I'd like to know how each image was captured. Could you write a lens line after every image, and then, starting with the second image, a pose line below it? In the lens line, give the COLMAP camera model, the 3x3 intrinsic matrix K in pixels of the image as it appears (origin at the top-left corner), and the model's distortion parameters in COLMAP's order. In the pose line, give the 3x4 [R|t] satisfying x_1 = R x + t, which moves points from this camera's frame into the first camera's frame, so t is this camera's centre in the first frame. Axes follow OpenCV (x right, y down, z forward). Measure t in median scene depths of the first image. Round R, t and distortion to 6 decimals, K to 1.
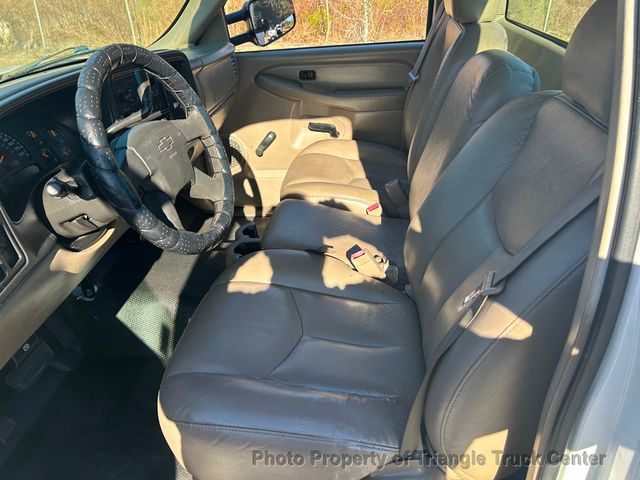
lens RADIAL K [[483.1, 0, 314.2], [0, 483.1, 245.2], [0, 0, 1]] dist [0.052855, -0.062678]
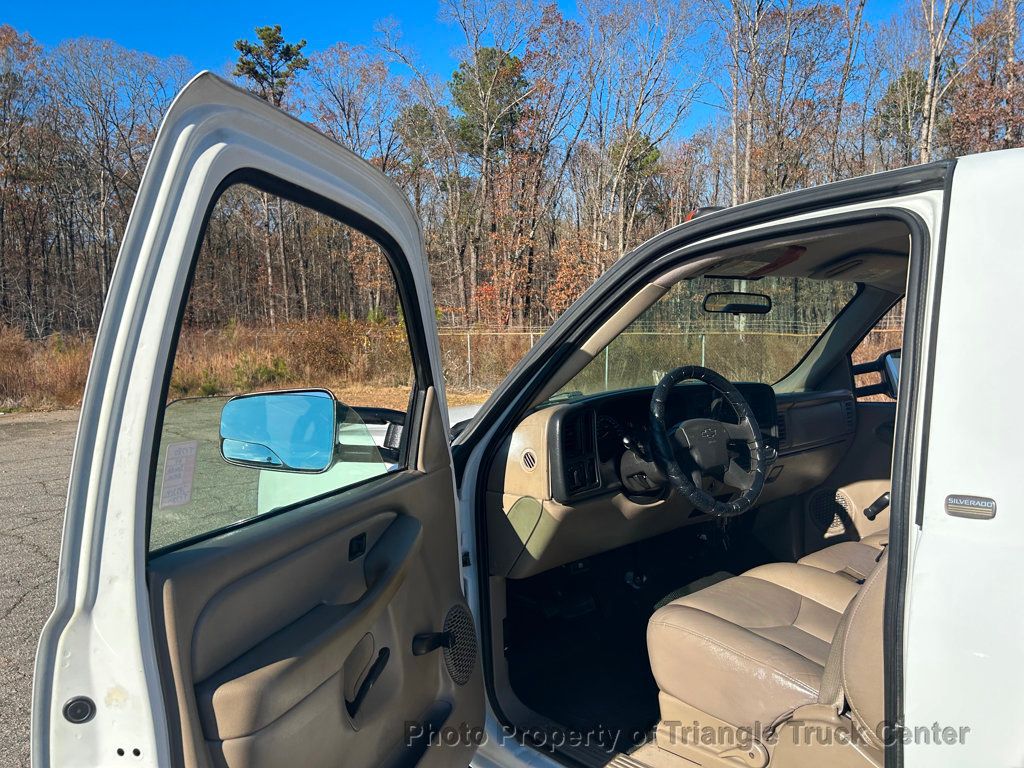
lens RADIAL K [[773.0, 0, 502.8], [0, 773.0, 392.4], [0, 0, 1]] dist [0.052855, -0.062678]
pose [[0.735301, 0.080020, -0.673000, 0.322047], [-0.347612, 0.896973, -0.273141, 0.215280], [0.581806, 0.434784, 0.687361, -0.393835]]
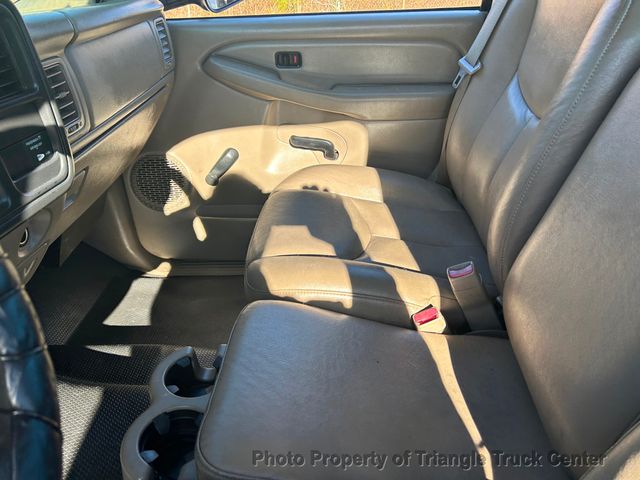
lens RADIAL K [[436.3, 0, 320.0], [0, 436.3, 240.0], [0, 0, 1]] dist [0.033520, -0.167838]
pose [[0.995749, -0.007480, 0.091805, -0.026961], [0.004474, 0.999448, 0.032905, -0.139184], [-0.092000, -0.032355, 0.995233, 0.437590]]
